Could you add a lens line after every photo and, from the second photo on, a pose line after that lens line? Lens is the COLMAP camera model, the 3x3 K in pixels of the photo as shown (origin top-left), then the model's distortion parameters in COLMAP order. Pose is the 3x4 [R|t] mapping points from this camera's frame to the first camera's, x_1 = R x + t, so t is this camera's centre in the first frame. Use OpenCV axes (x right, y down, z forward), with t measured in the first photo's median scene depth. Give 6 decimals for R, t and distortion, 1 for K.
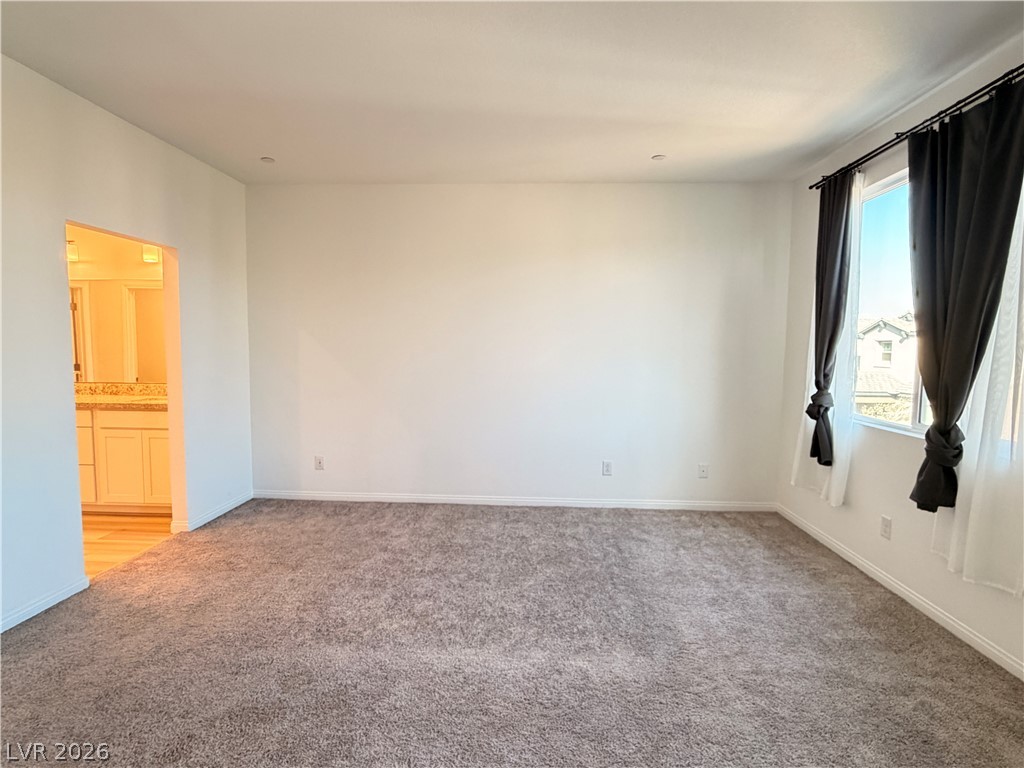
lens RADIAL K [[532.8, 0, 511.2], [0, 532.8, 380.0], [0, 0, 1]] dist [-0.001783, 0.003921]
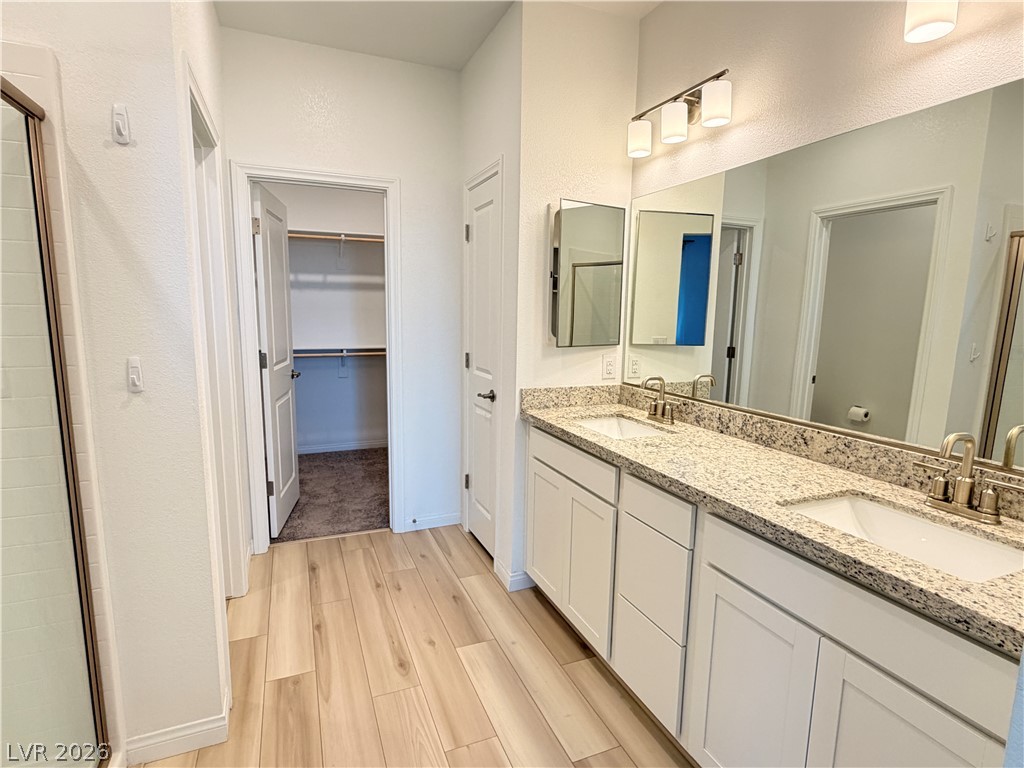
lens RADIAL K [[532.8, 0, 513.5], [0, 532.8, 385.2], [0, 0, 1]] dist [-0.001783, 0.003921]
pose [[0.435886, 0.125167, -0.891256, -0.474069], [-0.071148, 0.991975, 0.104516, -0.045544], [0.897185, 0.017855, 0.441293, 0.651378]]
